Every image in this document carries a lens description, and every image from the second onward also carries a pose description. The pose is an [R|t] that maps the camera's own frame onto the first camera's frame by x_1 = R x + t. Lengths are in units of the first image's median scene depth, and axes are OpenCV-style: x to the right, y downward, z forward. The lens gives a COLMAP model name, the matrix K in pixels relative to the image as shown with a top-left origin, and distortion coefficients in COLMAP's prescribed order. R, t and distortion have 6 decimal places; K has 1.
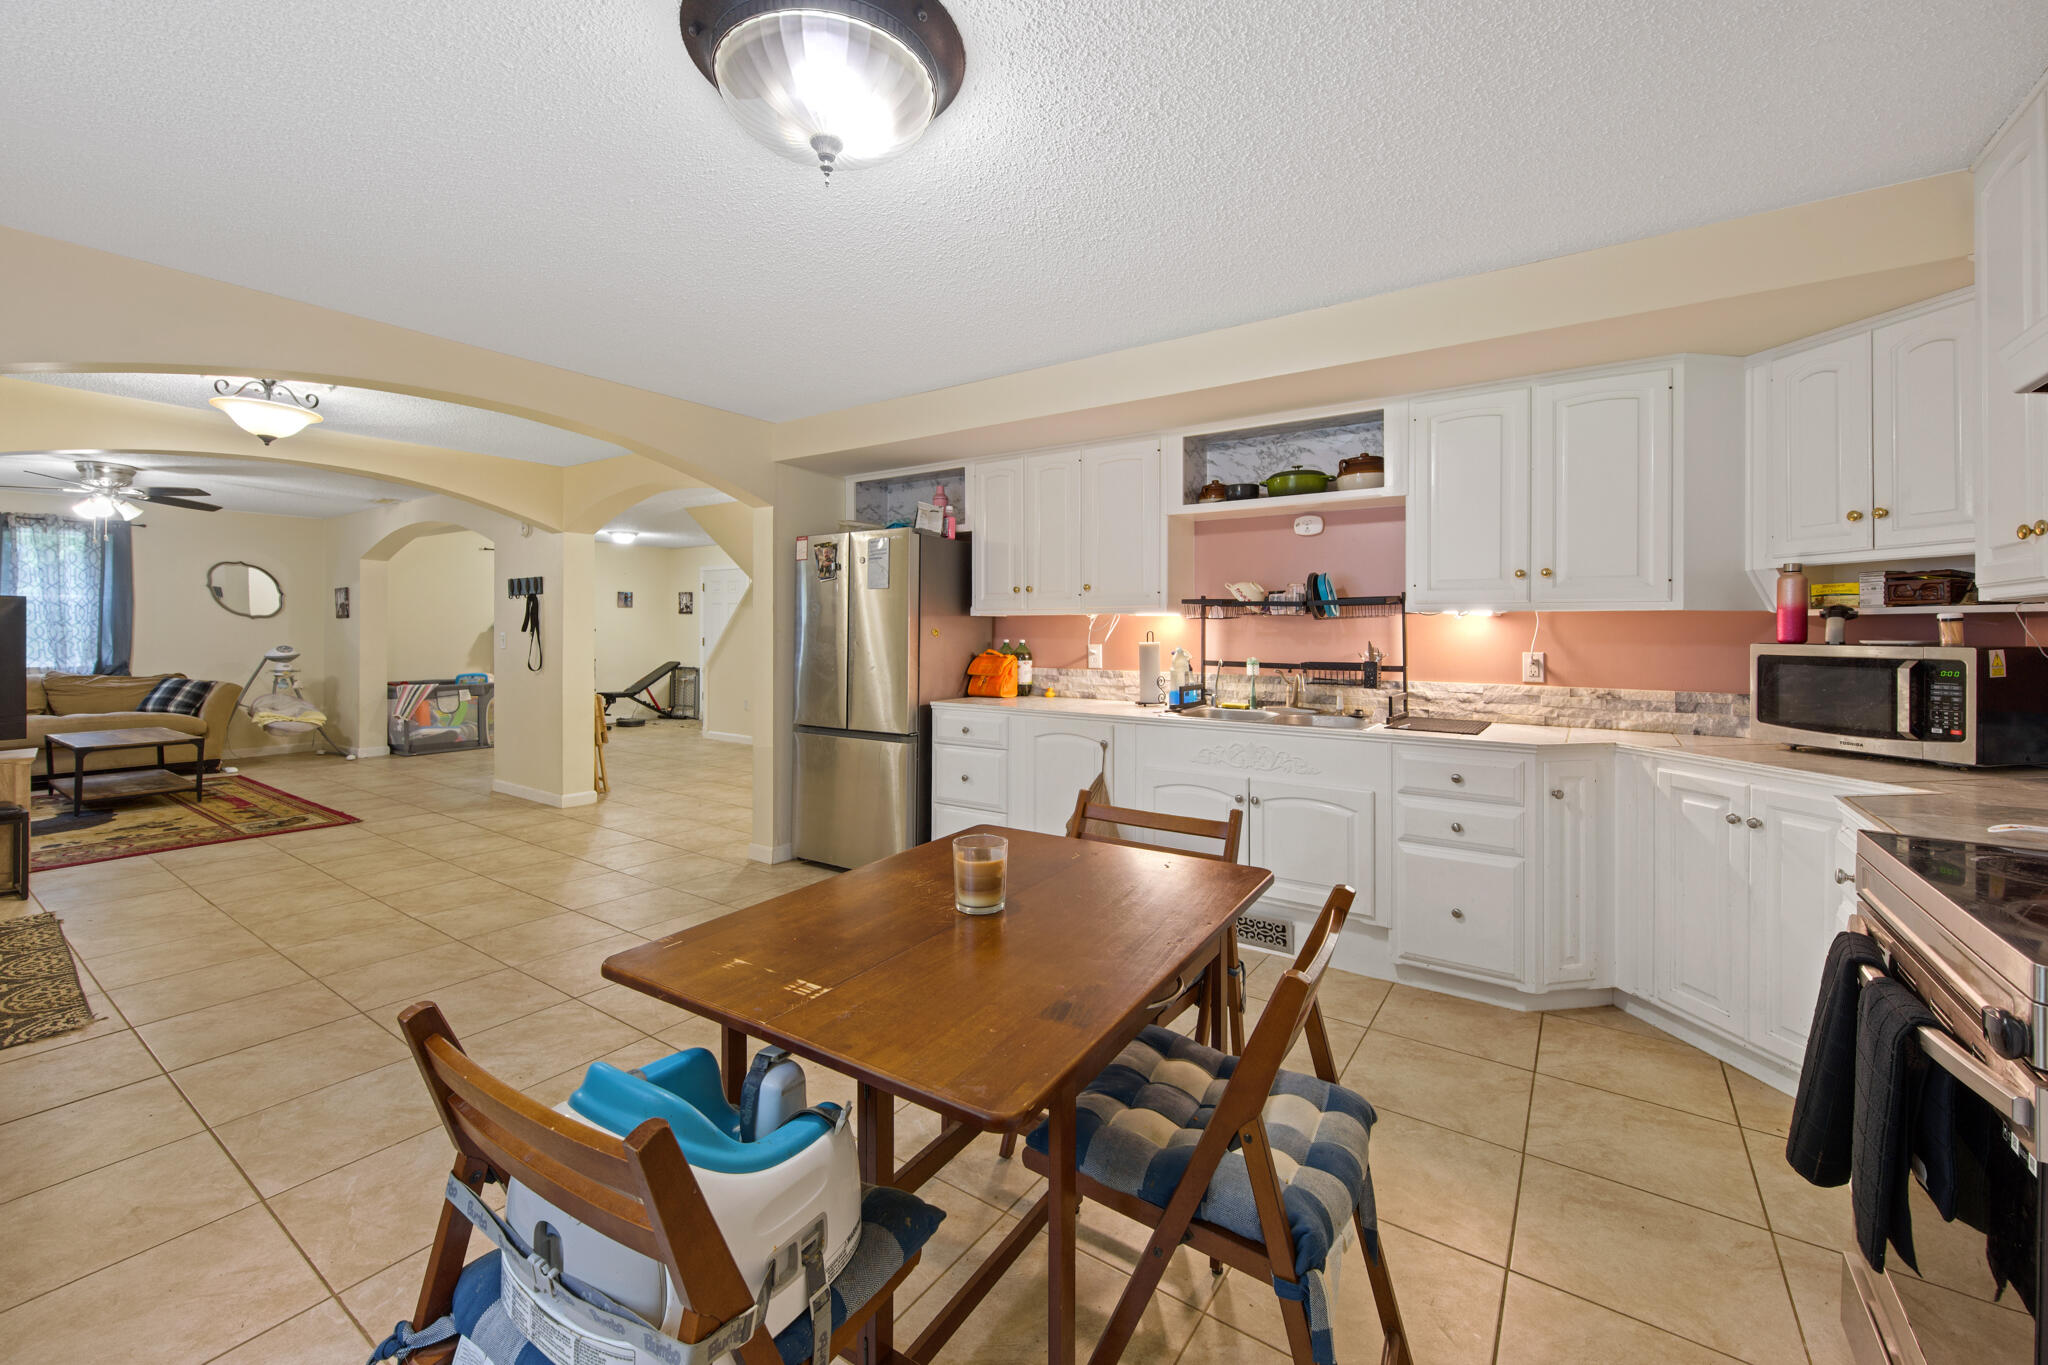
lens RADIAL K [[827.4, 0, 1017.1], [0, 827.4, 627.2], [0, 0, 1]] dist [-0.003098, 0.000036]
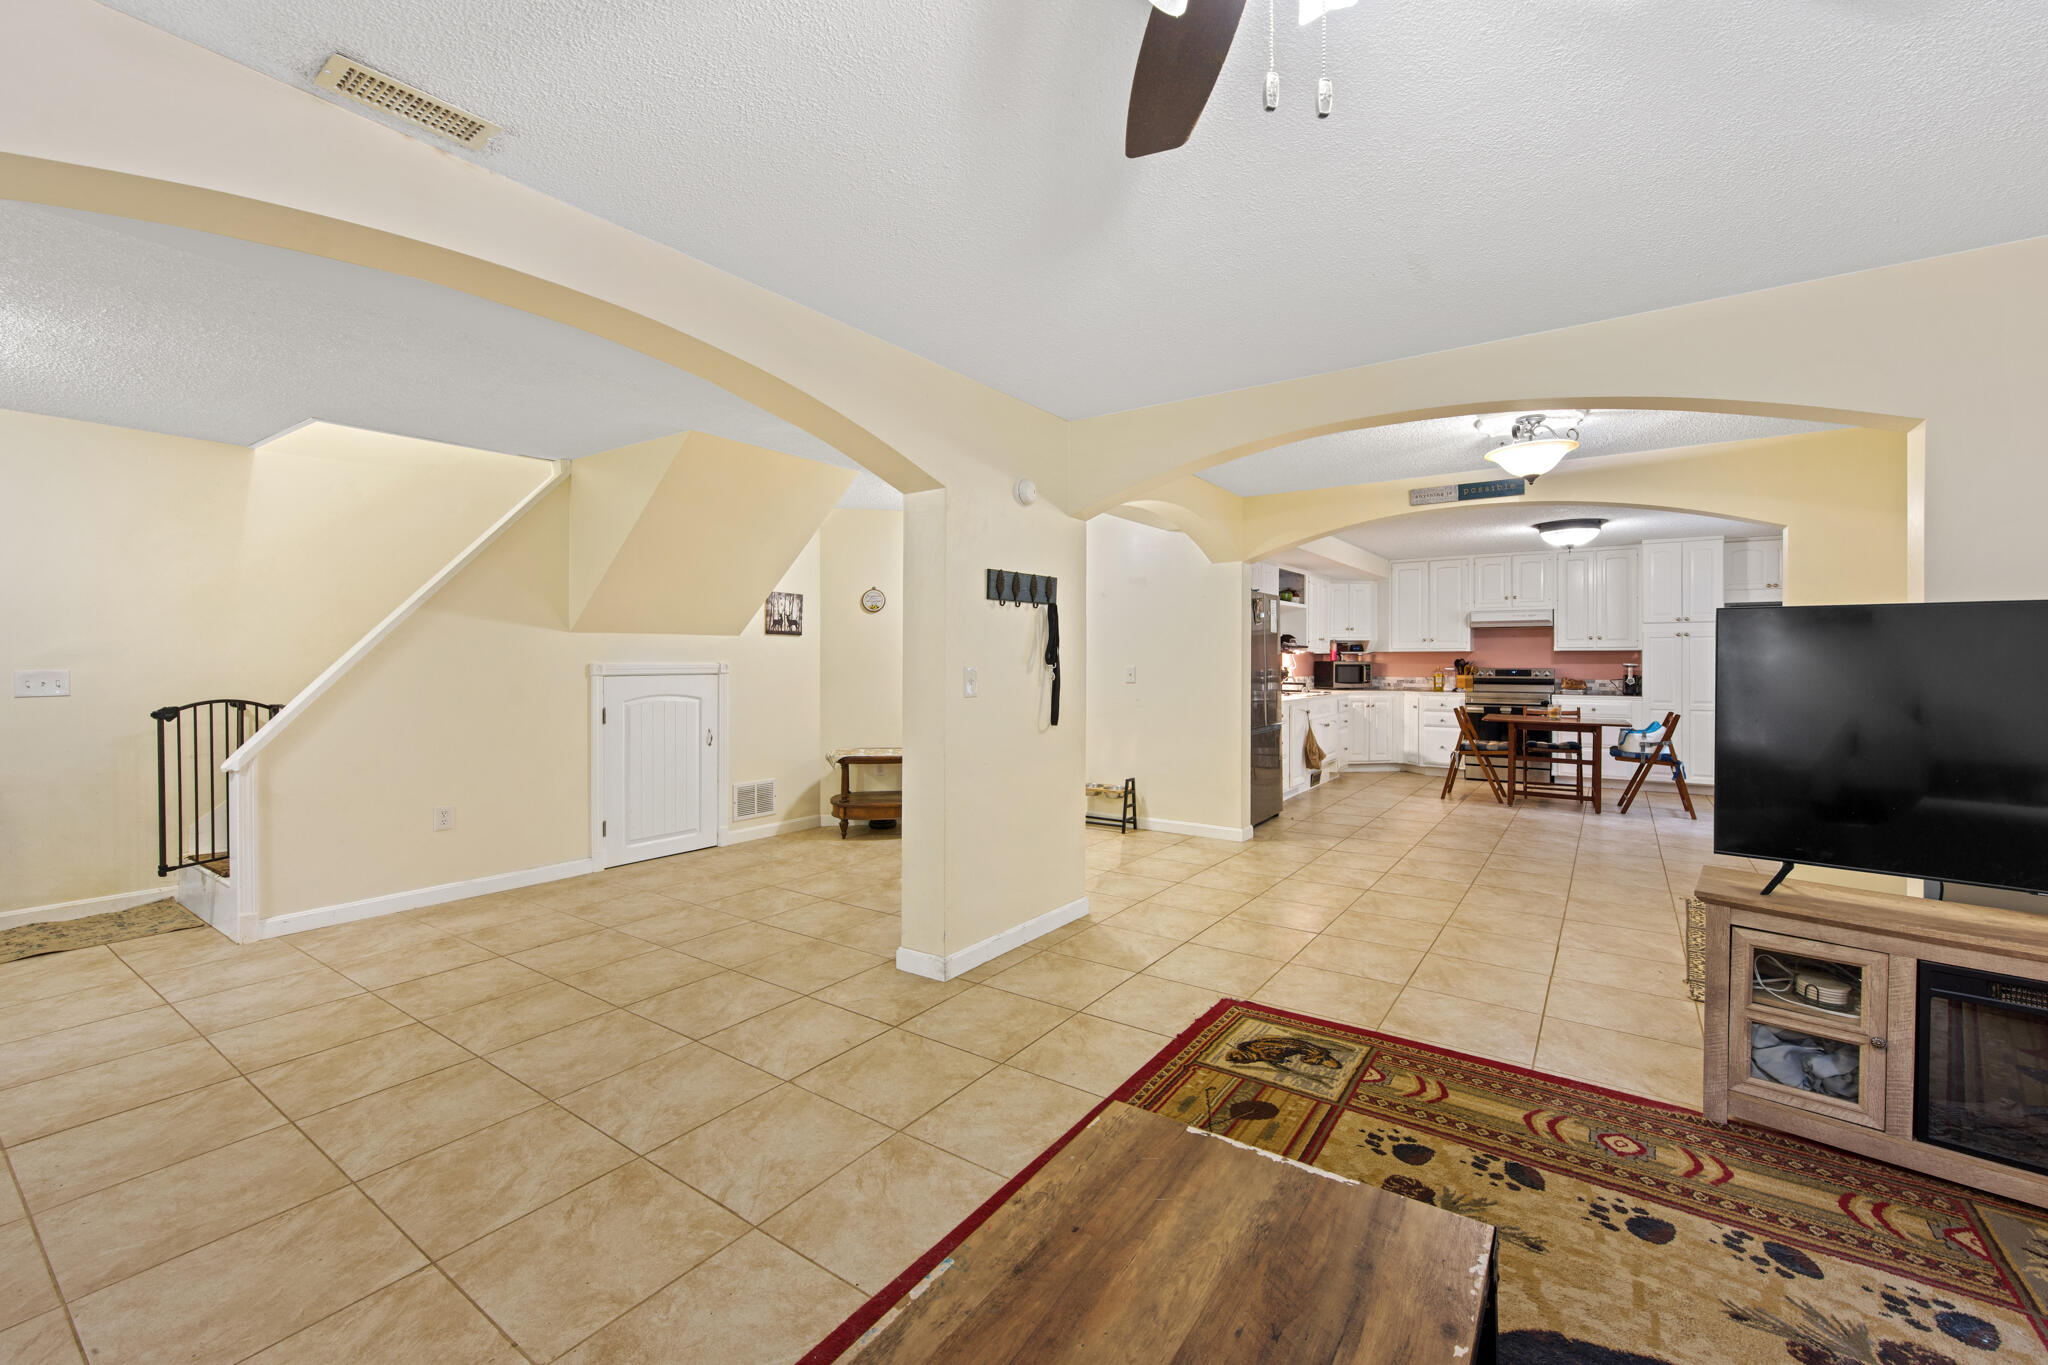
lens RADIAL K [[827.4, 0, 1040.5], [0, 827.4, 652.9], [0, 0, 1]] dist [-0.003098, 0.000036]
pose [[0.003357, 0.000237, 0.999994, -2.185369], [-0.008635, 0.999963, -0.000208, -0.004331], [-0.999957, -0.008634, 0.003359, 1.803475]]
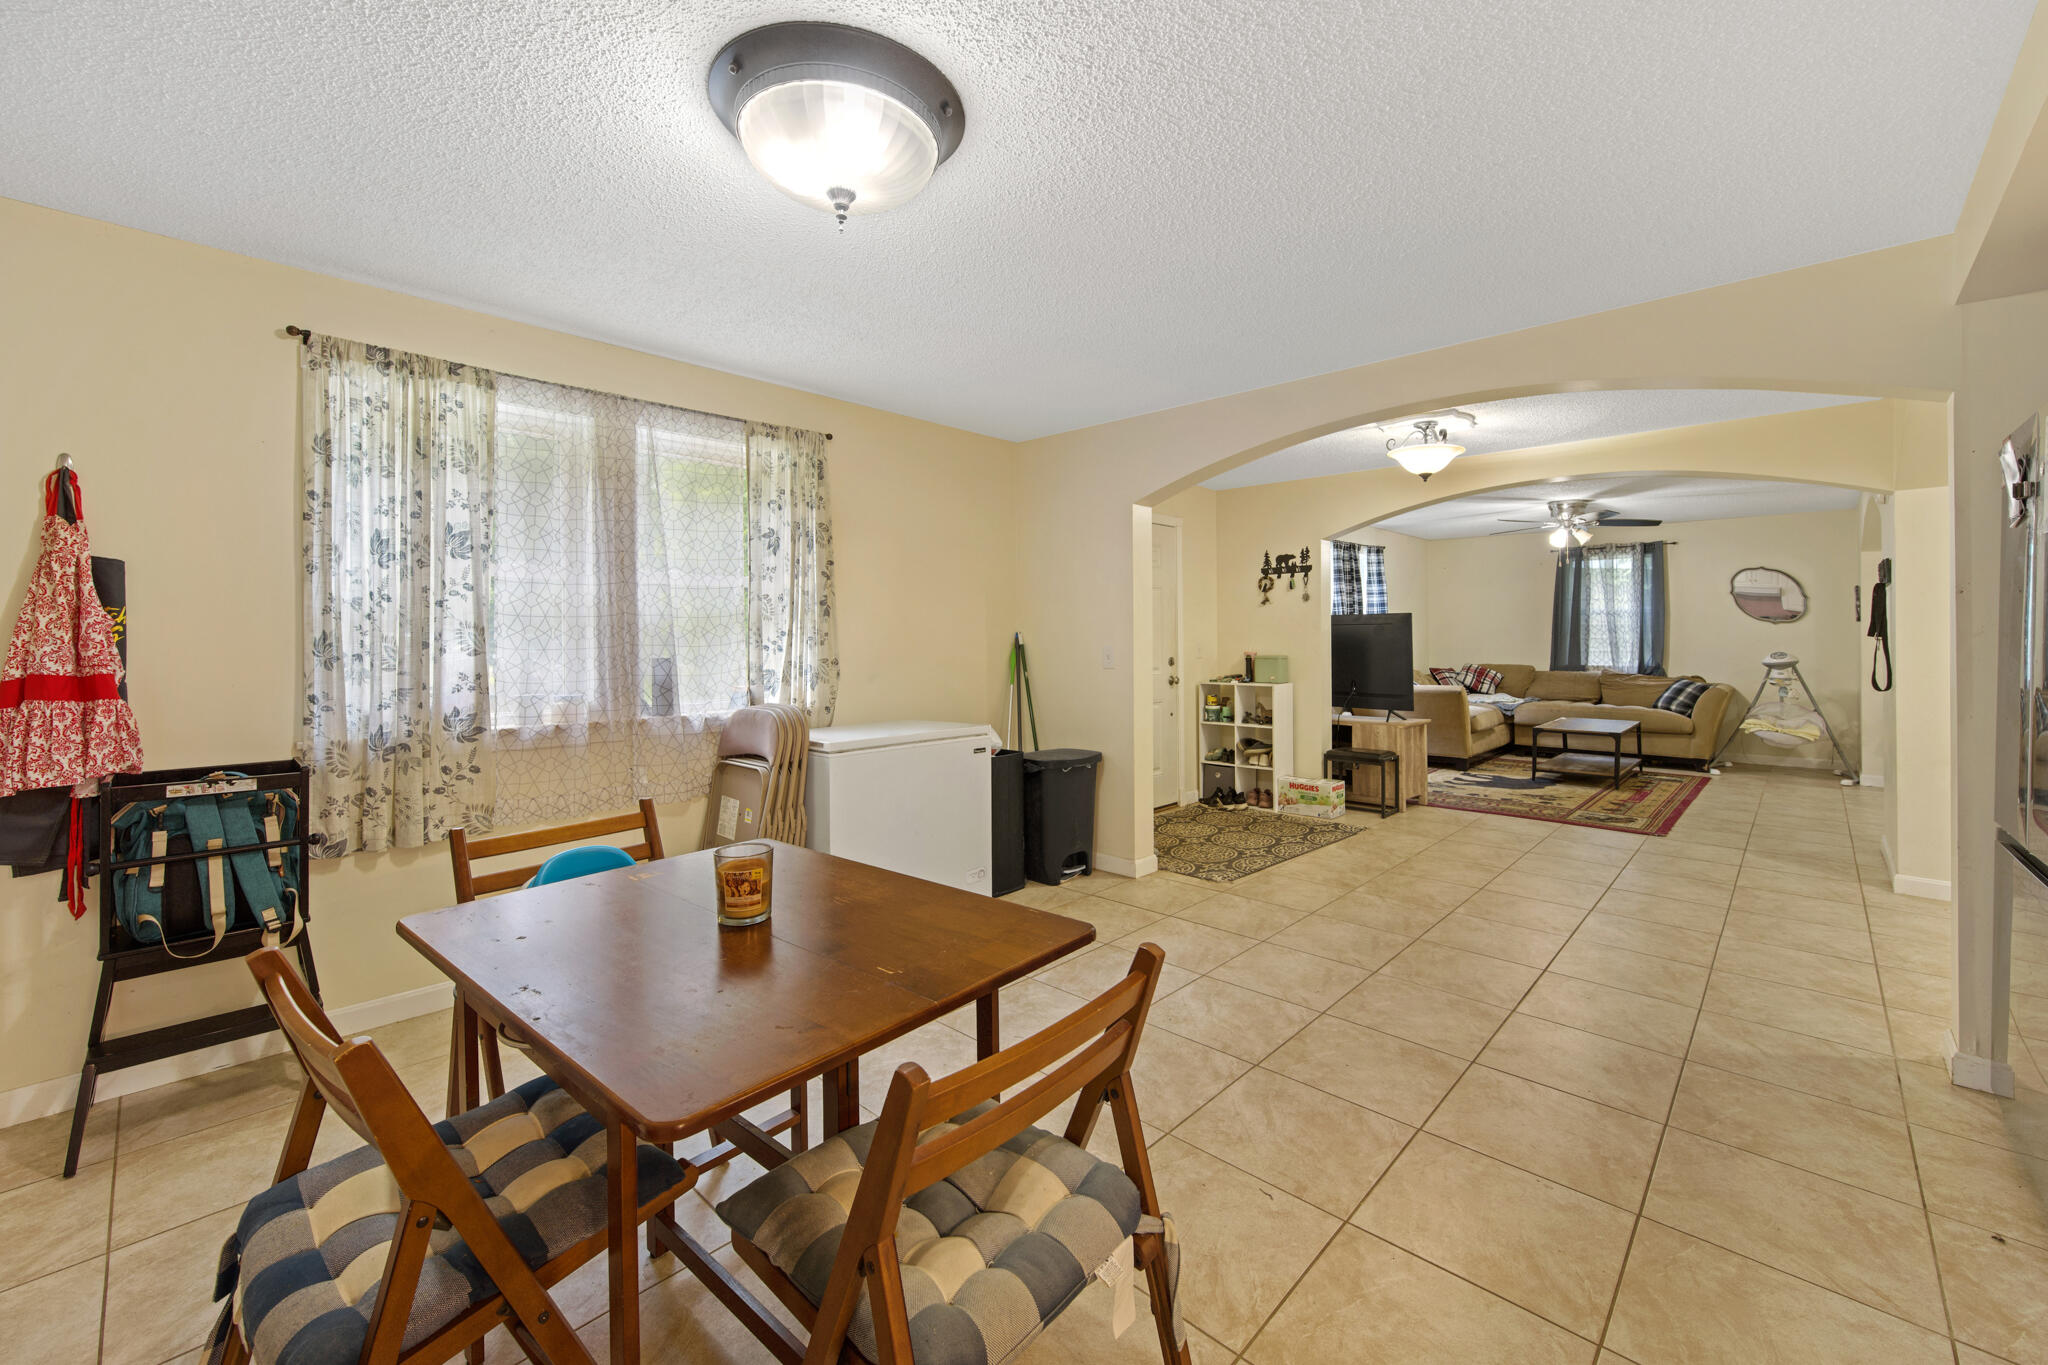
lens RADIAL K [[827.4, 0, 1036.6], [0, 827.4, 635.6], [0, 0, 1]] dist [-0.003098, 0.000036]
pose [[-0.148639, -0.004976, -0.988879, 0.404298], [0.007609, 0.999952, -0.006175, 0.007410], [0.988862, -0.008442, -0.148594, 0.688398]]
